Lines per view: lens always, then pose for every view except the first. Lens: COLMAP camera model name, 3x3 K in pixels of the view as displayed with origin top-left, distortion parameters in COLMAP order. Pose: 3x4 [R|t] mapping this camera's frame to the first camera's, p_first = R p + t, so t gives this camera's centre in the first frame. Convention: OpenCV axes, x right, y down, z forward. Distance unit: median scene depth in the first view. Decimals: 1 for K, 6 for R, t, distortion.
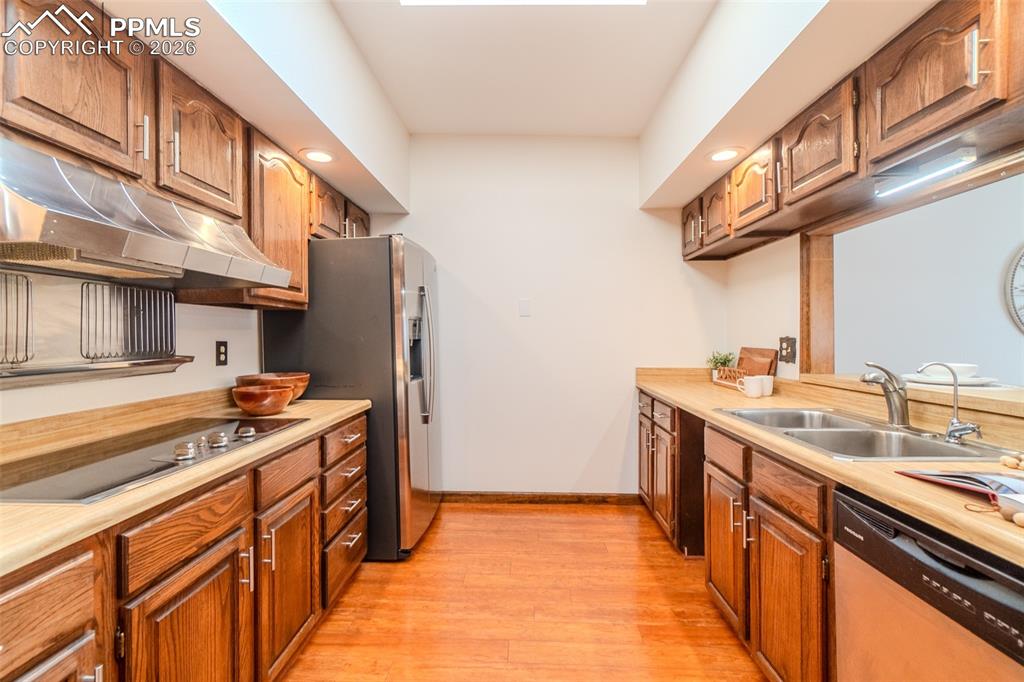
lens RADIAL K [[436.8, 0, 503.1], [0, 436.8, 338.4], [0, 0, 1]] dist [-0.002966, -0.000018]
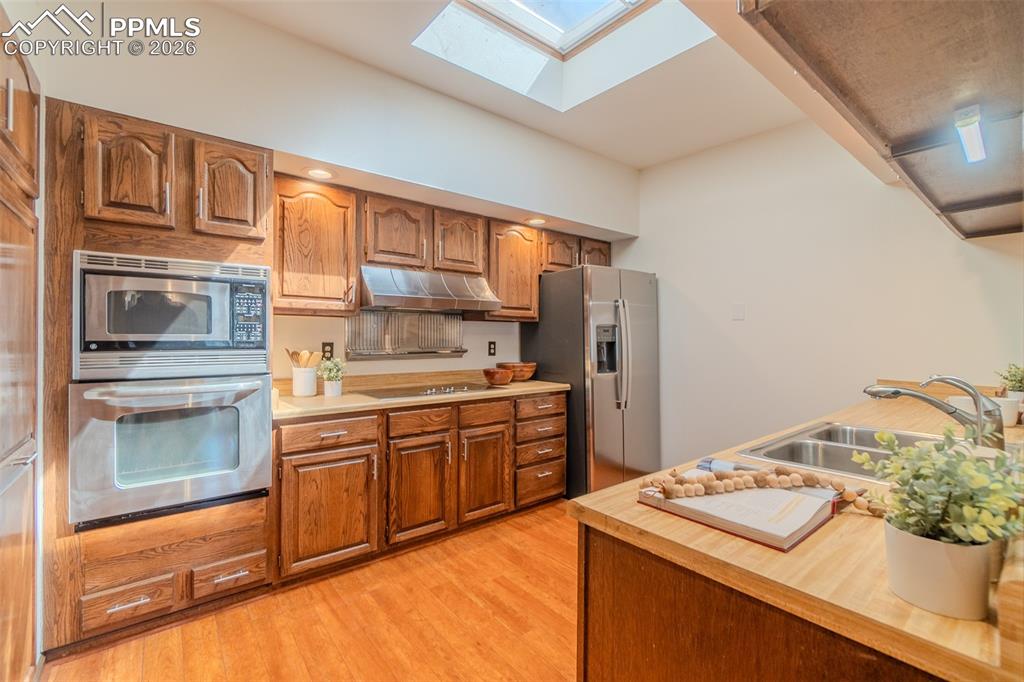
lens RADIAL K [[439.7, 0, 506.5], [0, 439.7, 338.5], [0, 0, 1]] dist [-0.001996, 0.000347]
pose [[0.652971, 0.003816, -0.757373, 0.770762], [-0.007256, 0.999973, -0.001218, -0.004131], [0.757348, 0.006291, 0.652981, -0.098343]]
